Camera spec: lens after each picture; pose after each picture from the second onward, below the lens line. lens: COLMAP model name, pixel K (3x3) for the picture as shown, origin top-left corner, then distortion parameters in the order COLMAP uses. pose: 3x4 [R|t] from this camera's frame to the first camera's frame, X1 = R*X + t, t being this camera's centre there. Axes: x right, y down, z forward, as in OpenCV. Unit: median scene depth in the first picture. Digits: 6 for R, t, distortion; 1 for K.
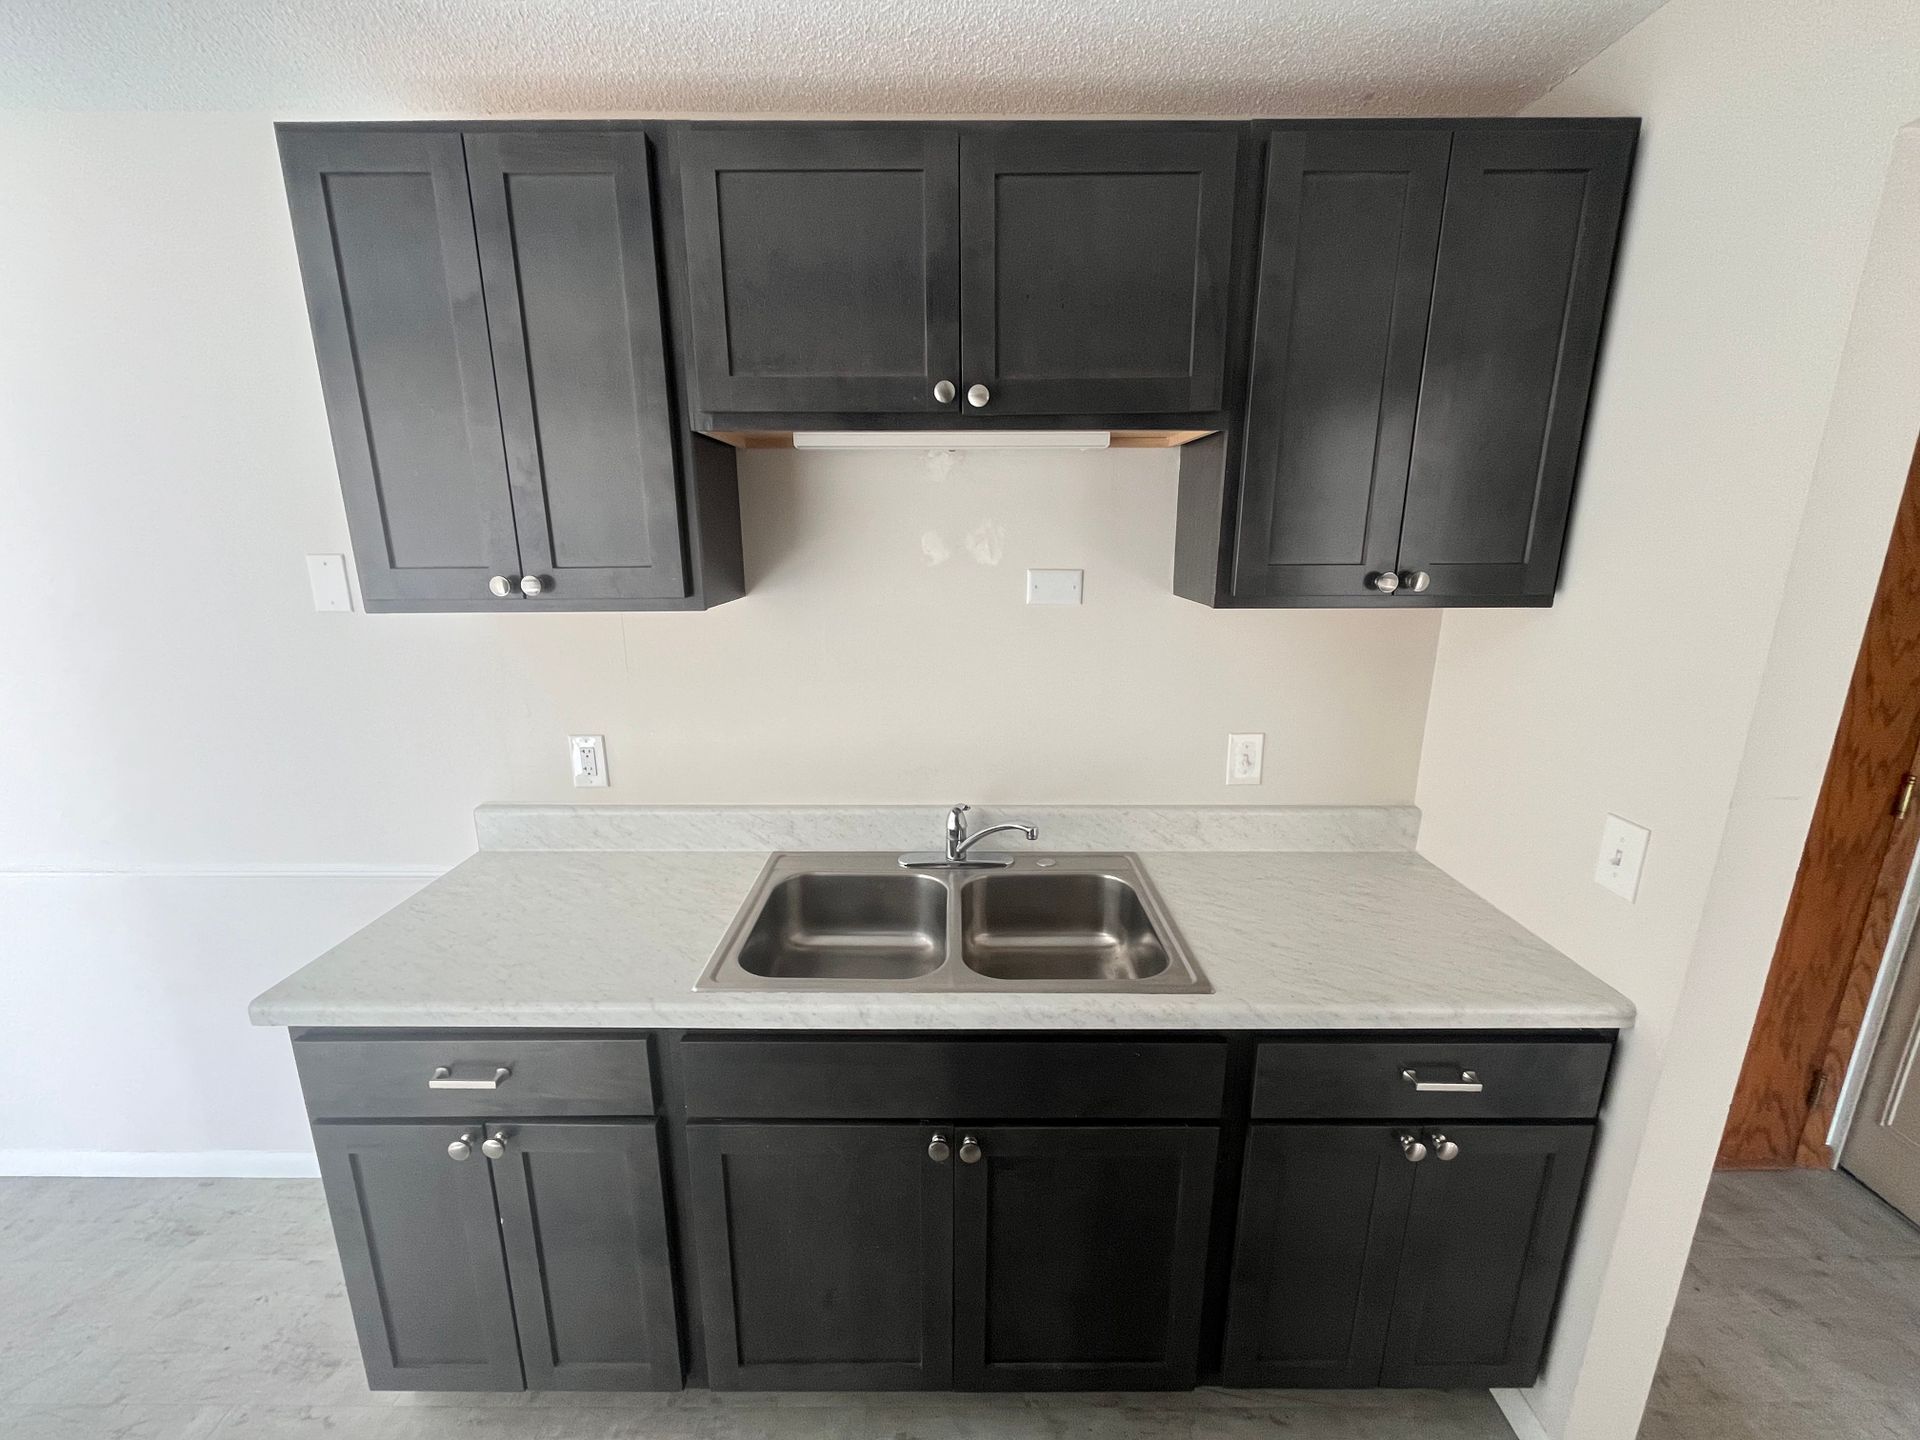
lens RADIAL K [[781.4, 0, 960.7], [0, 781.4, 725.9], [0, 0, 1]] dist [-0.005532, -0.000161]
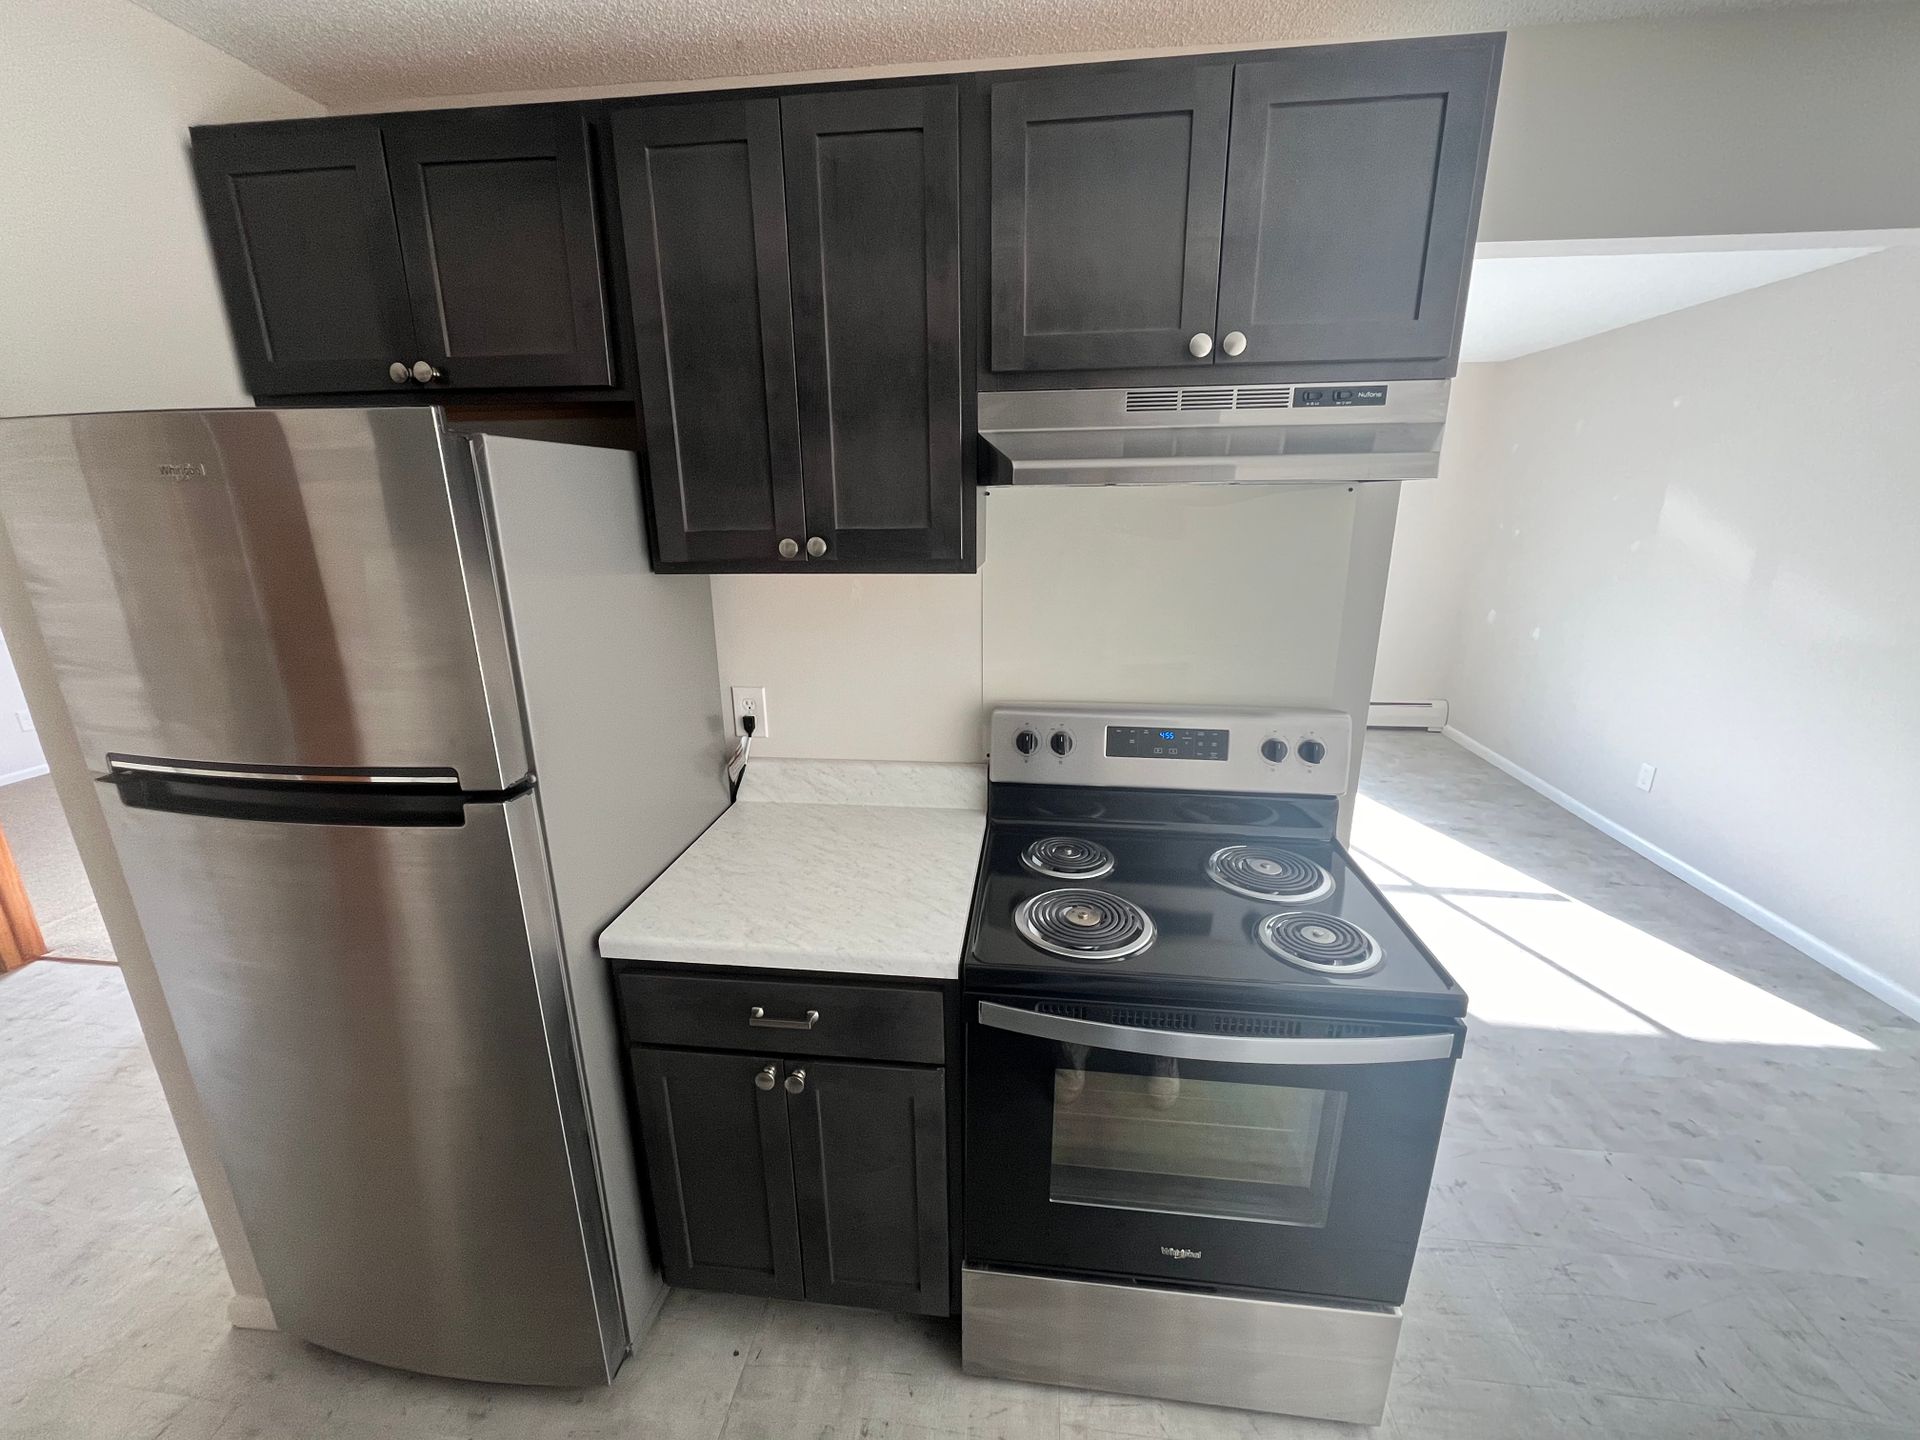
lens RADIAL K [[781.4, 0, 950.2], [0, 781.4, 731.5], [0, 0, 1]] dist [-0.005532, -0.000161]
pose [[0.984919, 0.059011, -0.162640, 0.797583], [-0.051758, 0.997482, 0.048479, -0.000072], [0.165092, -0.039330, 0.985494, -0.000927]]
